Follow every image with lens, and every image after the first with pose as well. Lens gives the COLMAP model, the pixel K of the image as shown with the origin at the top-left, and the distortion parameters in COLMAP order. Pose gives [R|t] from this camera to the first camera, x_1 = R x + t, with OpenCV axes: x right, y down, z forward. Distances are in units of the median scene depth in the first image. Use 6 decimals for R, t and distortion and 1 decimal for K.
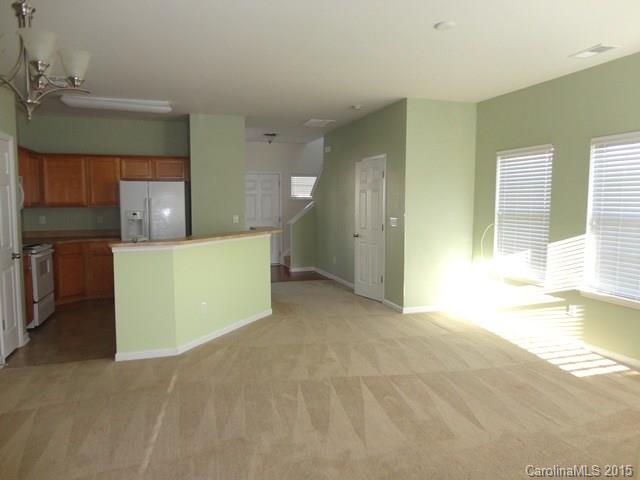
lens RADIAL K [[477.2, 0, 320.0], [0, 477.2, 240.0], [0, 0, 1]] dist [-0.006576, -0.001452]
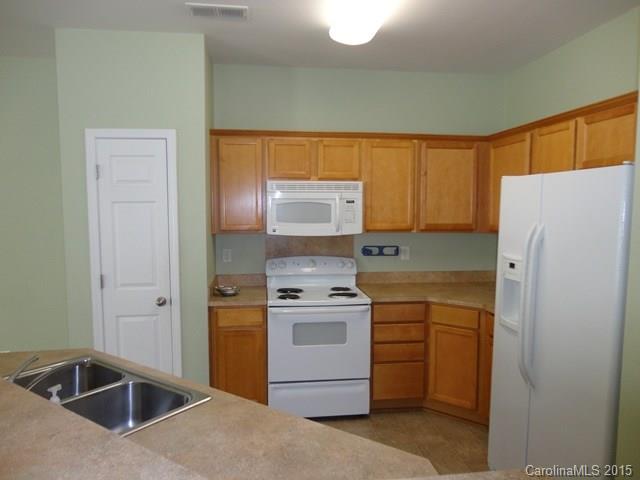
lens RADIAL K [[477.2, 0, 320.0], [0, 477.2, 240.0], [0, 0, 1]] dist [-0.006576, -0.001452]
pose [[-0.181988, 0.071412, -0.980704, -0.000391], [-0.087209, 0.992257, 0.088436, -0.091033], [0.979426, 0.101621, -0.174351, 0.890916]]
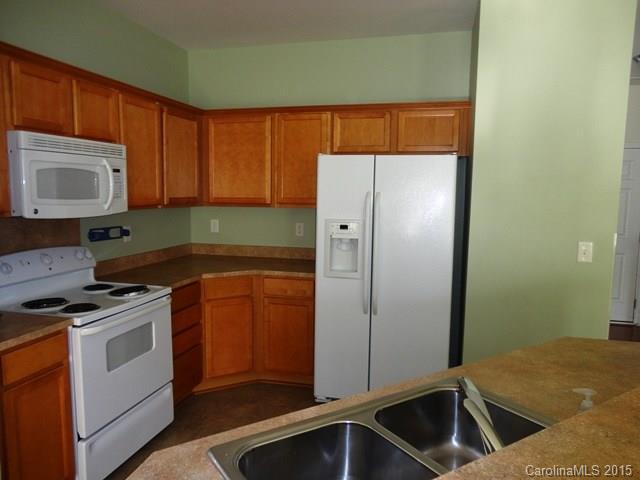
lens RADIAL K [[477.2, 0, 320.0], [0, 477.2, 240.0], [0, 0, 1]] dist [-0.006576, -0.001452]
pose [[0.851228, 0.066883, -0.520516, -0.163058], [-0.058338, 0.997758, 0.032802, -0.054273], [0.521543, 0.002444, 0.853222, 0.577685]]
